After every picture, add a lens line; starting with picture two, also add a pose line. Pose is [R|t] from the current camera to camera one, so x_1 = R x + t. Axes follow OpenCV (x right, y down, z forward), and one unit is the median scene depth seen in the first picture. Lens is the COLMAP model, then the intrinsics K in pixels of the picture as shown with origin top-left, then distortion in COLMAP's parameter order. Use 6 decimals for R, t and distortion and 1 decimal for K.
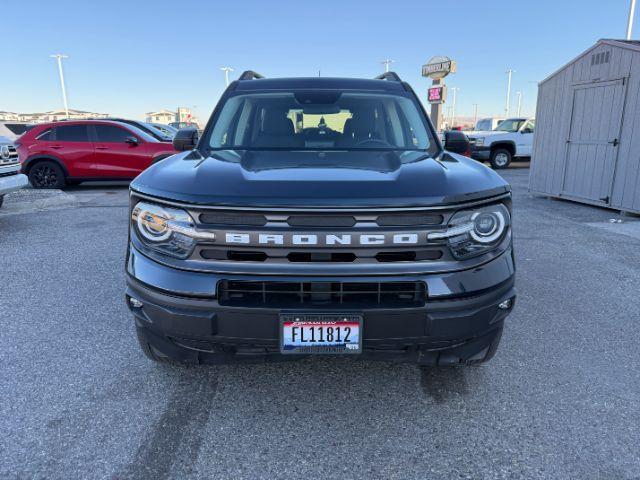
lens RADIAL K [[453.5, 0, 316.6], [0, 453.5, 237.6], [0, 0, 1]] dist [0.062501, -0.073548]
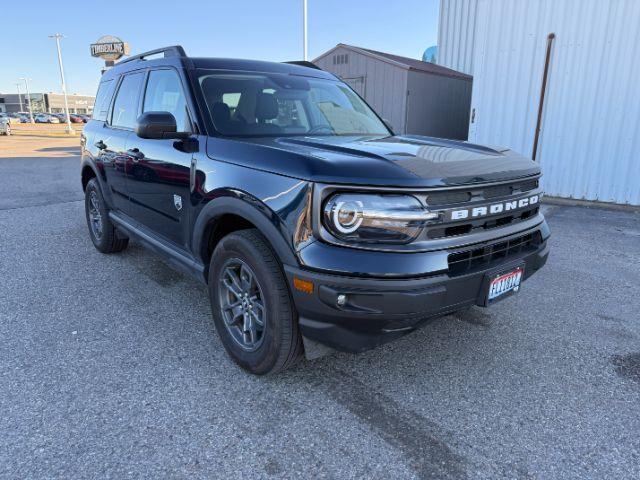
lens RADIAL K [[453.5, 0, 316.6], [0, 453.5, 237.6], [0, 0, 1]] dist [0.062501, -0.073548]
pose [[0.783155, -0.151681, 0.603043, -1.003190], [0.134441, 0.988158, 0.073953, -0.064404], [-0.607119, 0.023157, 0.794274, 0.291150]]
